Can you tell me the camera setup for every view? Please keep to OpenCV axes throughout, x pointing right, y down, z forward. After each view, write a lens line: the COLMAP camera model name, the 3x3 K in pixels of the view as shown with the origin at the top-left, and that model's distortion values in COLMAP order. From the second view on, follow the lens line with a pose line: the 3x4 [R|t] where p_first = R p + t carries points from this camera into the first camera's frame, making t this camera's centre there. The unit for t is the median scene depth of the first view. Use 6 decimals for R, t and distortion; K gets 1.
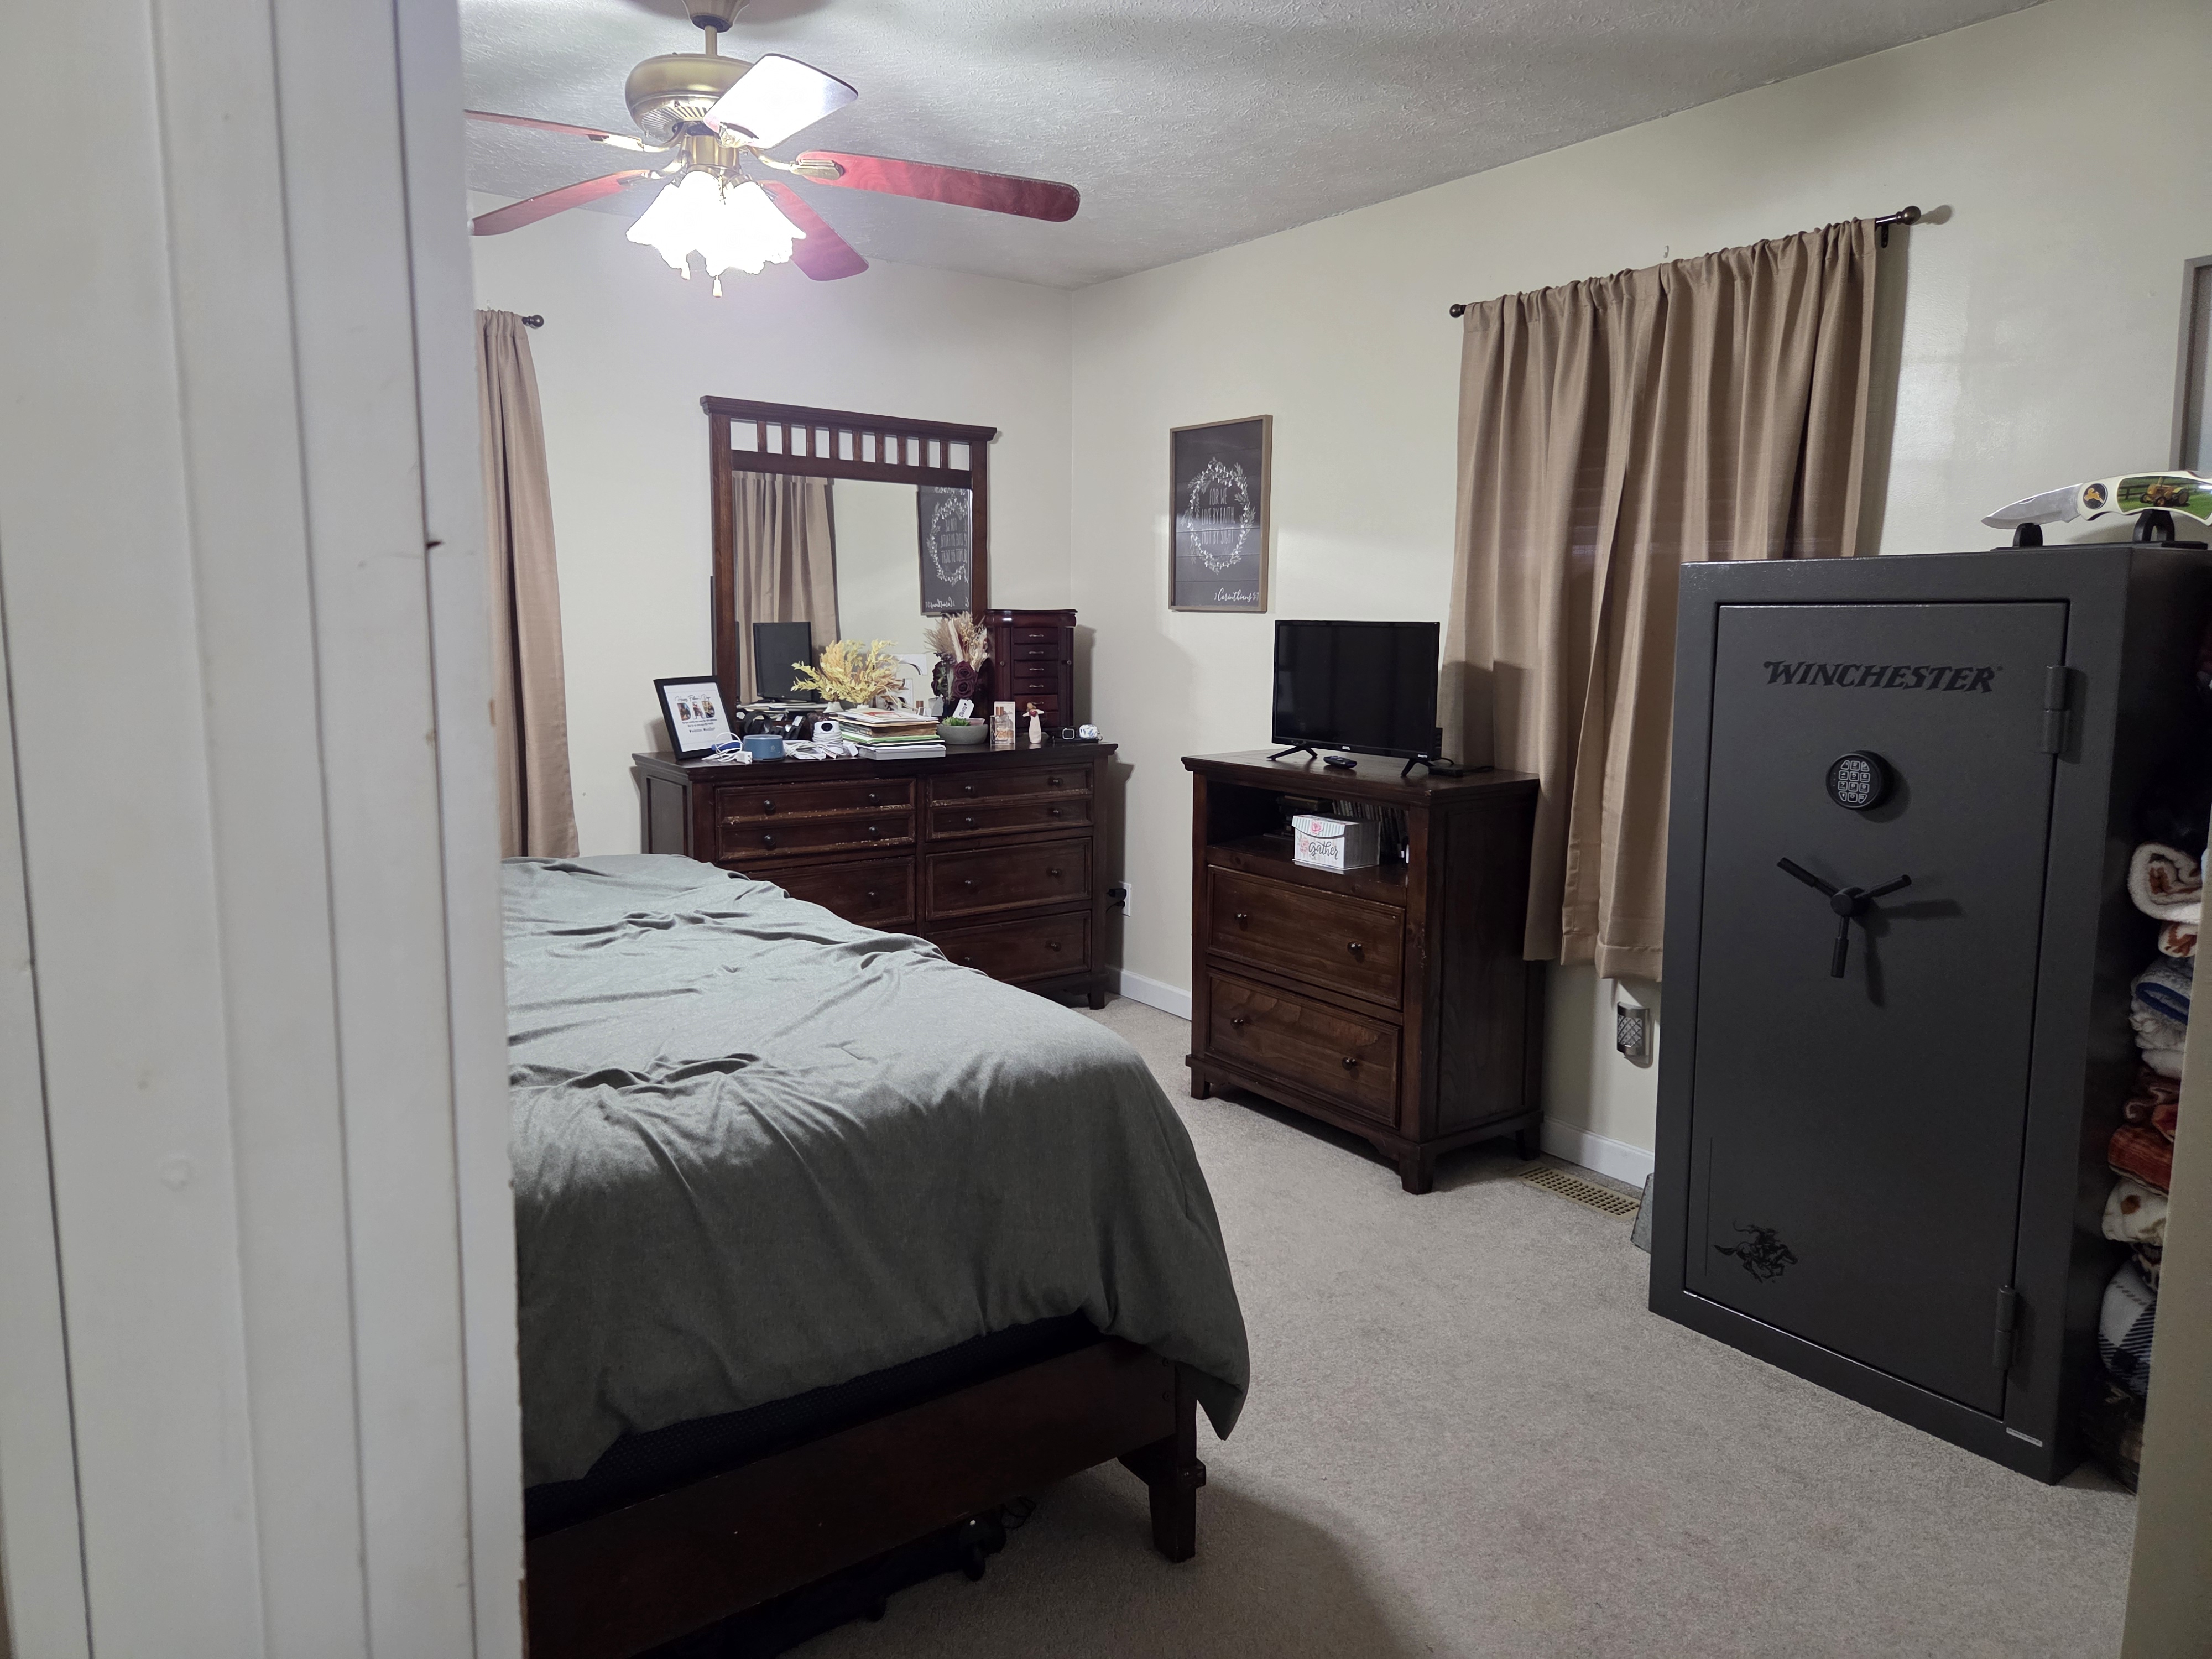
lens RADIAL K [[1485.3, 0, 1098.4], [0, 1485.3, 814.1], [0, 0, 1]] dist [0.054160, -0.039819]
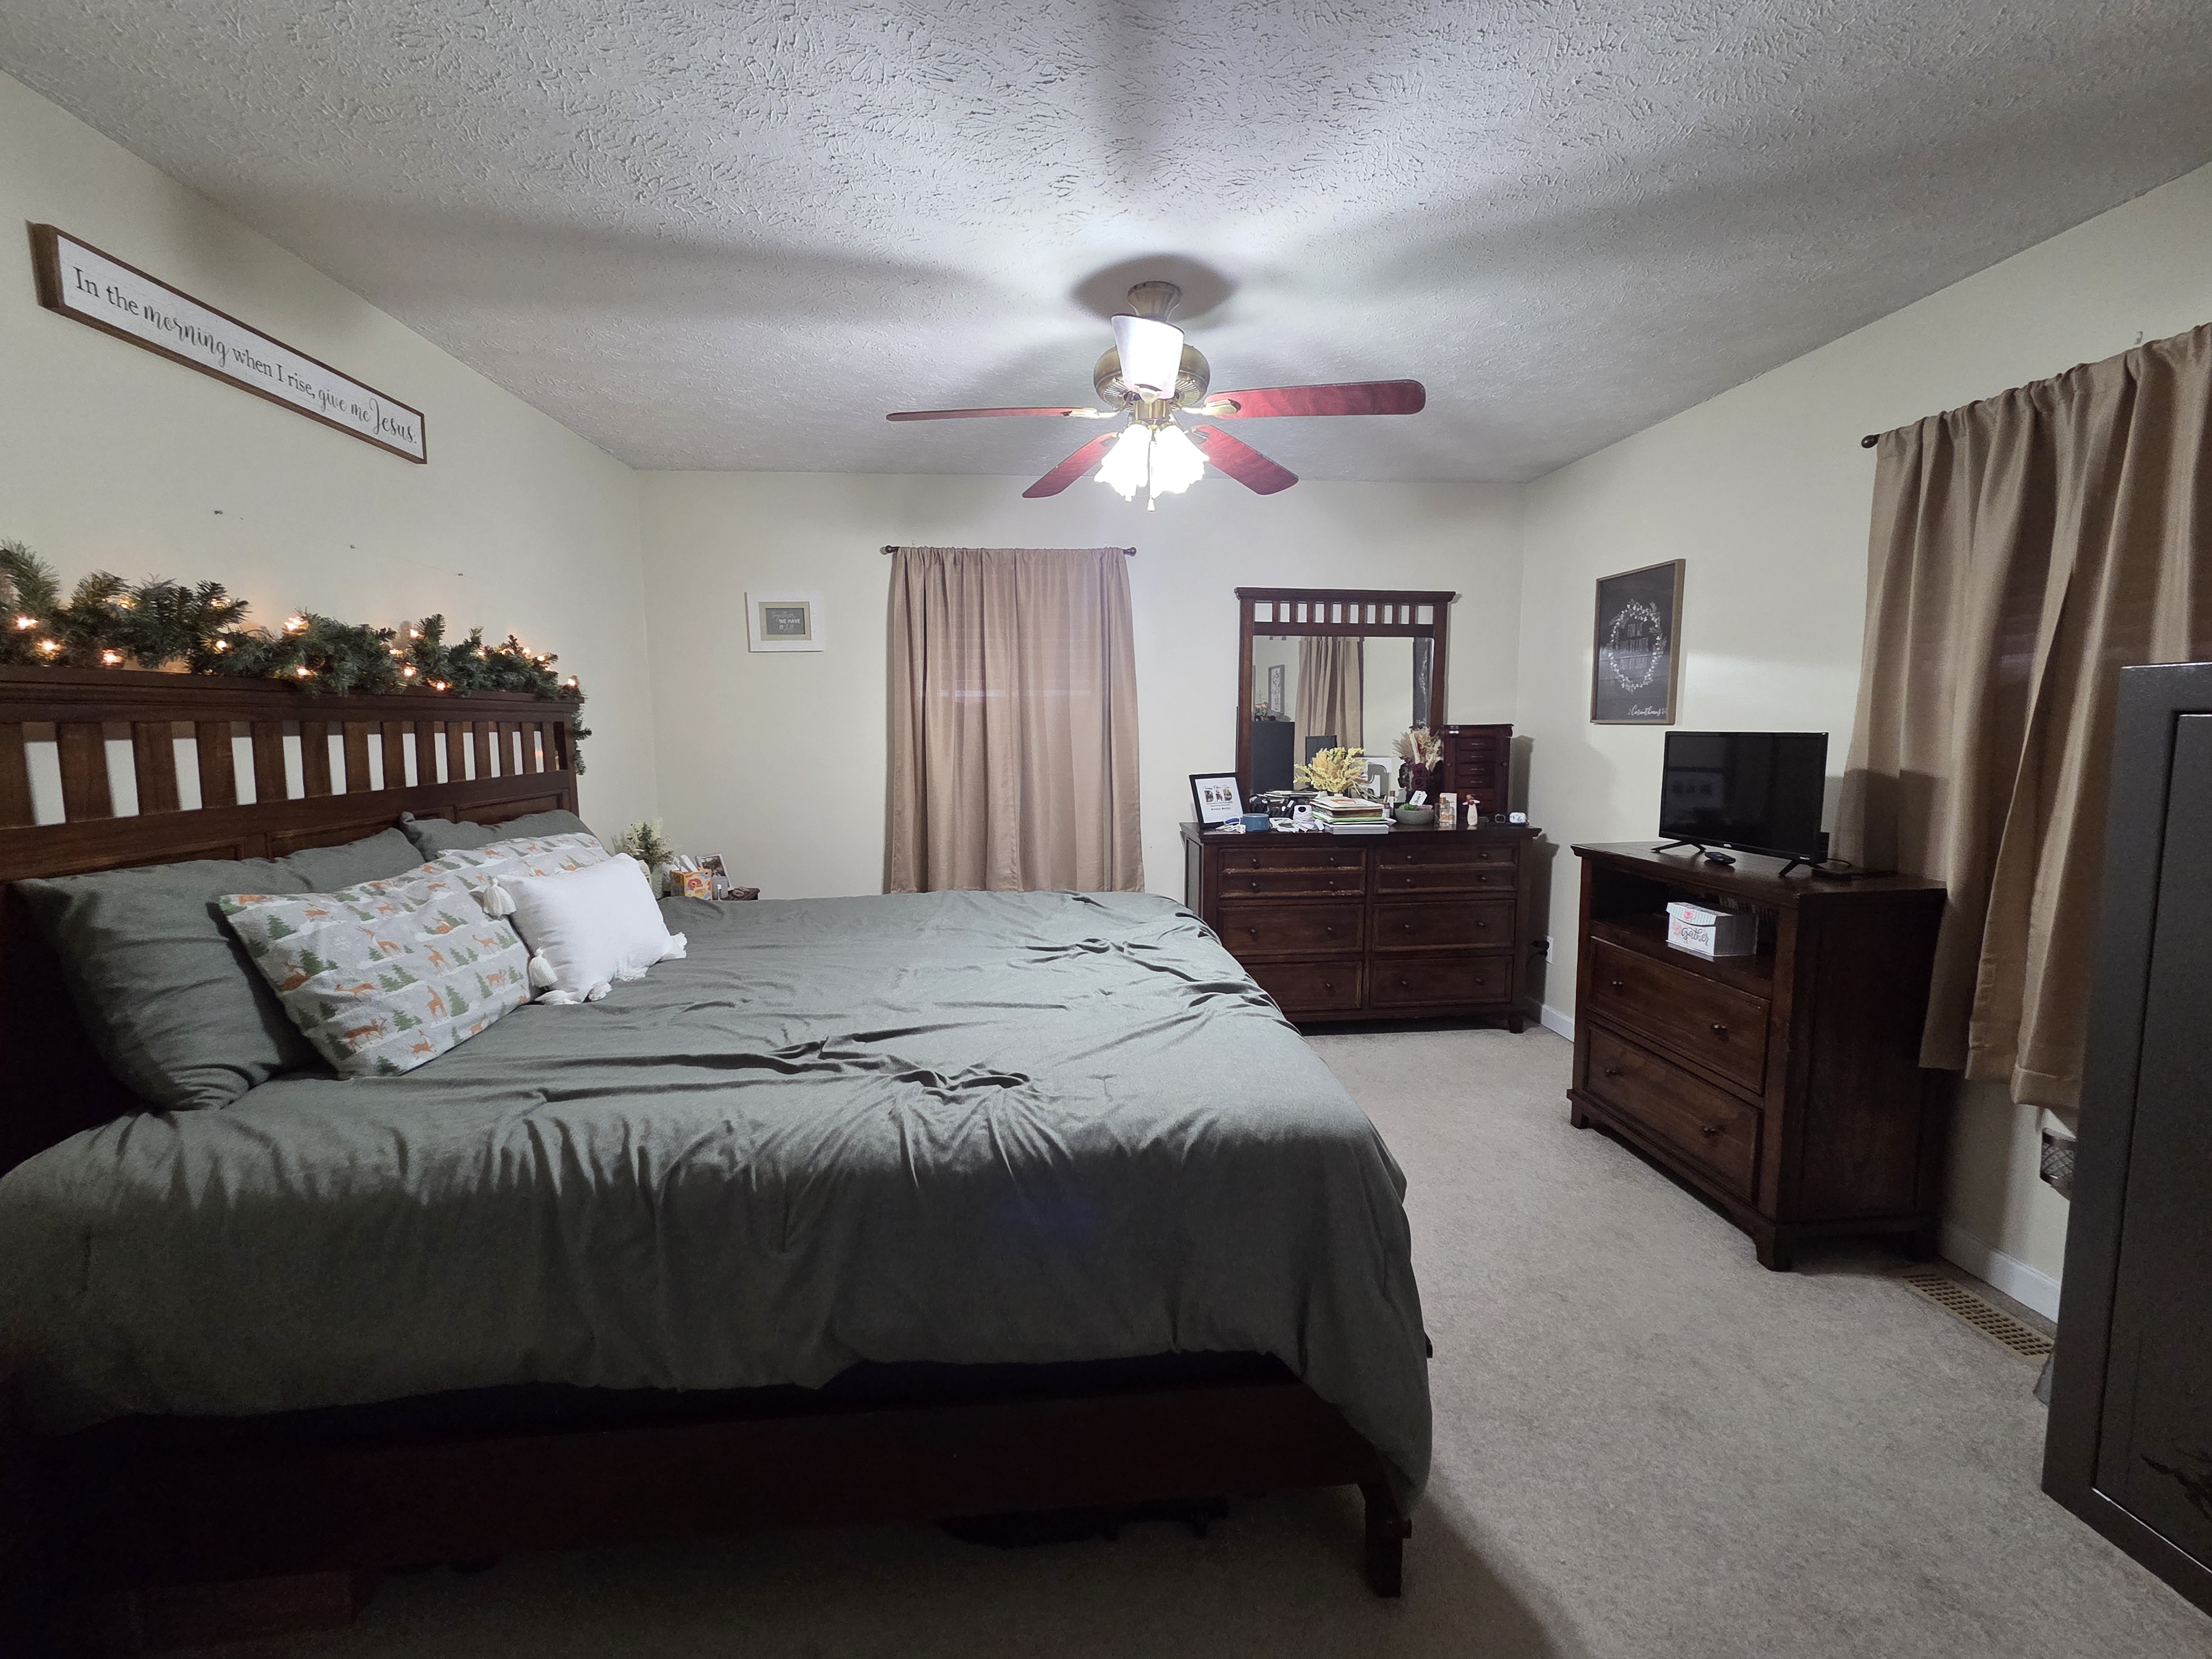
lens RADIAL K [[905.4, 0, 1109.3], [0, 905.4, 827.5], [0, 0, 1]] dist [0.001803, -0.000403]
pose [[0.860919, 0.043936, -0.506842, 0.121011], [-0.055942, 0.998398, -0.008475, -0.028599], [0.505658, 0.035650, 0.861997, 0.194332]]
